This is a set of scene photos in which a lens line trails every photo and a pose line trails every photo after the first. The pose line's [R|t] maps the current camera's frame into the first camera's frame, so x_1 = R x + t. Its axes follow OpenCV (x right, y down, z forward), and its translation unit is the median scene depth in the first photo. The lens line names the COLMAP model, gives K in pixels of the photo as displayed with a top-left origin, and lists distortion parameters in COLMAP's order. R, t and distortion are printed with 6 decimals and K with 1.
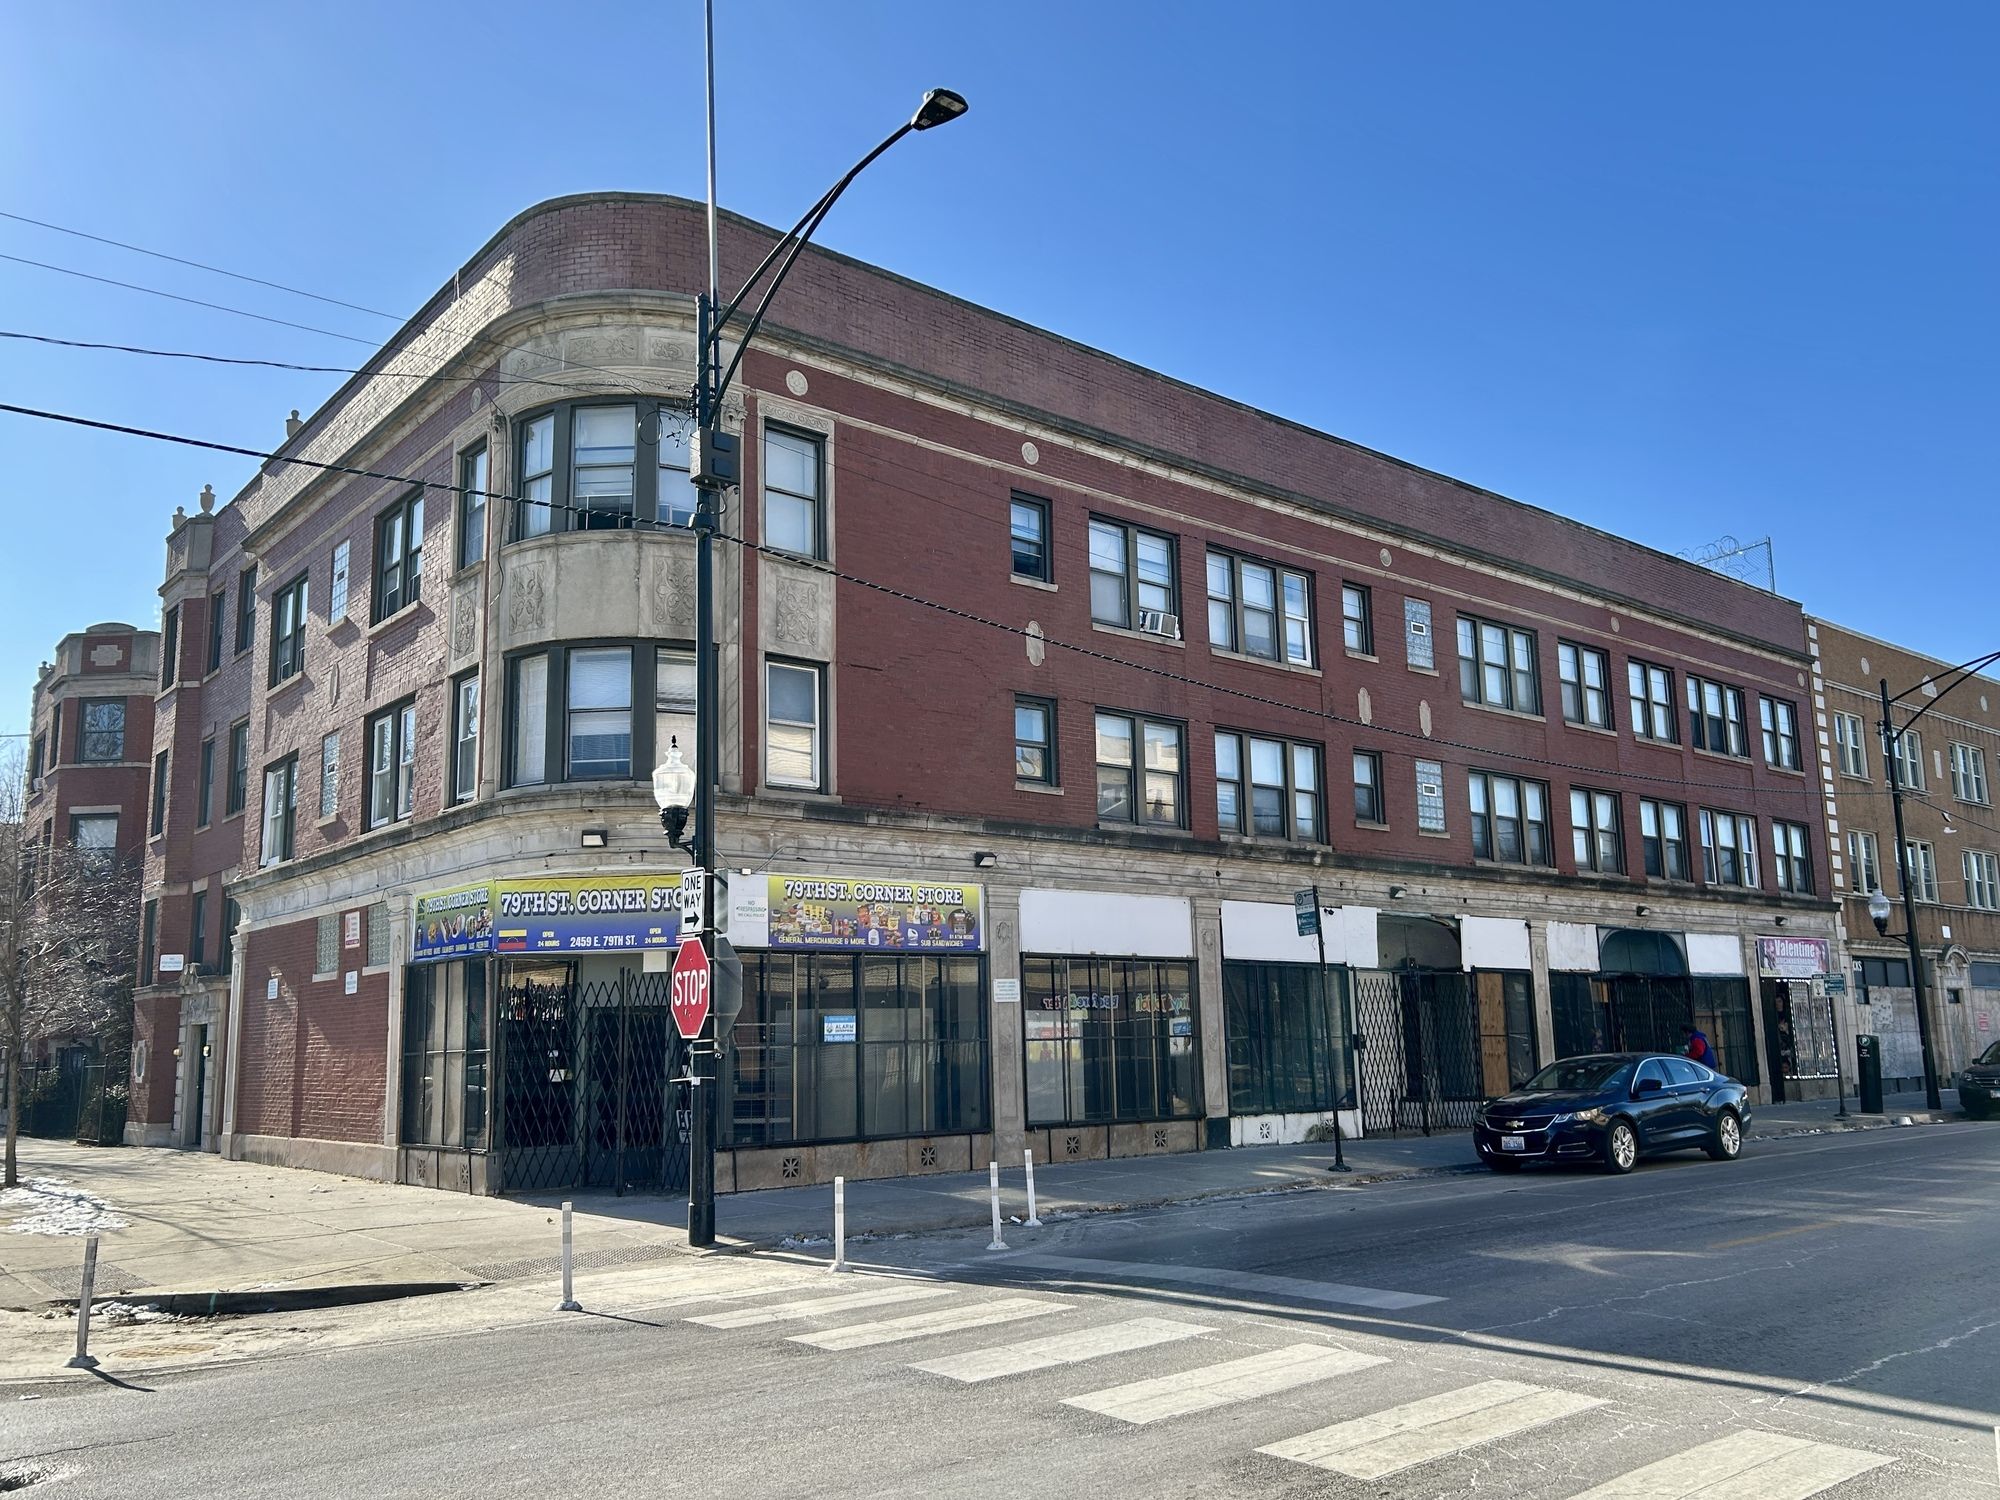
lens RADIAL K [[1585.7, 0, 998.5], [0, 1585.7, 752.9], [0, 0, 1]] dist [0.023231, -0.025410]
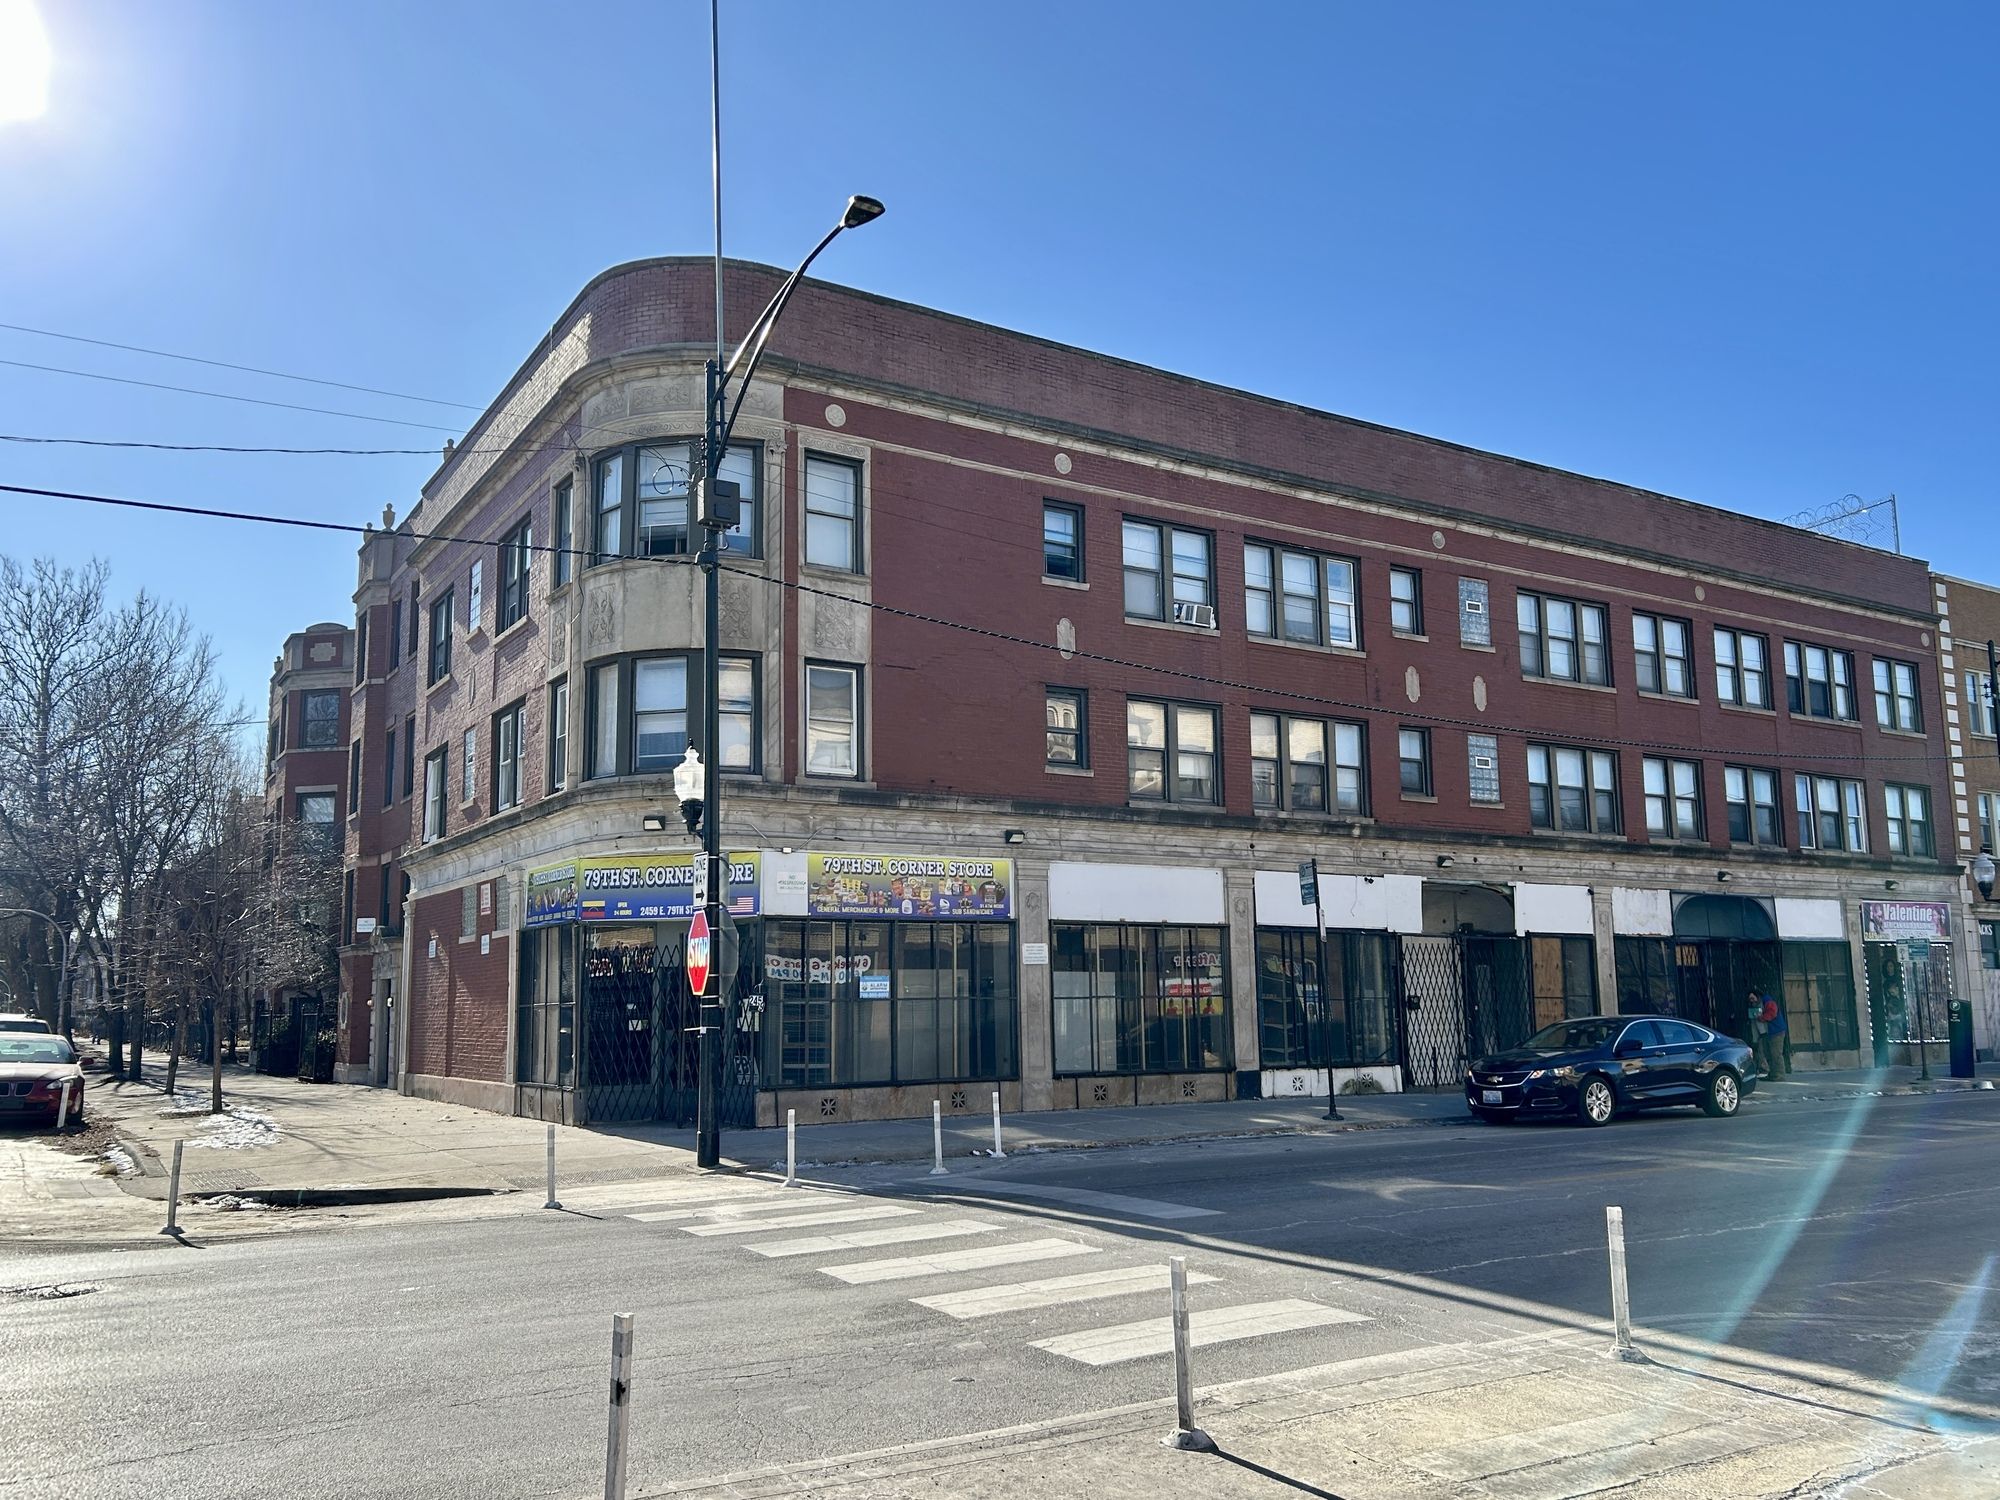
lens RADIAL K [[1585.7, 0, 1003.4], [0, 1585.7, 754.0], [0, 0, 1]] dist [0.023231, -0.025410]
pose [[0.990645, -0.013174, -0.135823, 0.126439], [0.016829, 0.999525, 0.025802, -0.018051], [0.135419, -0.027846, 0.990397, -0.093867]]
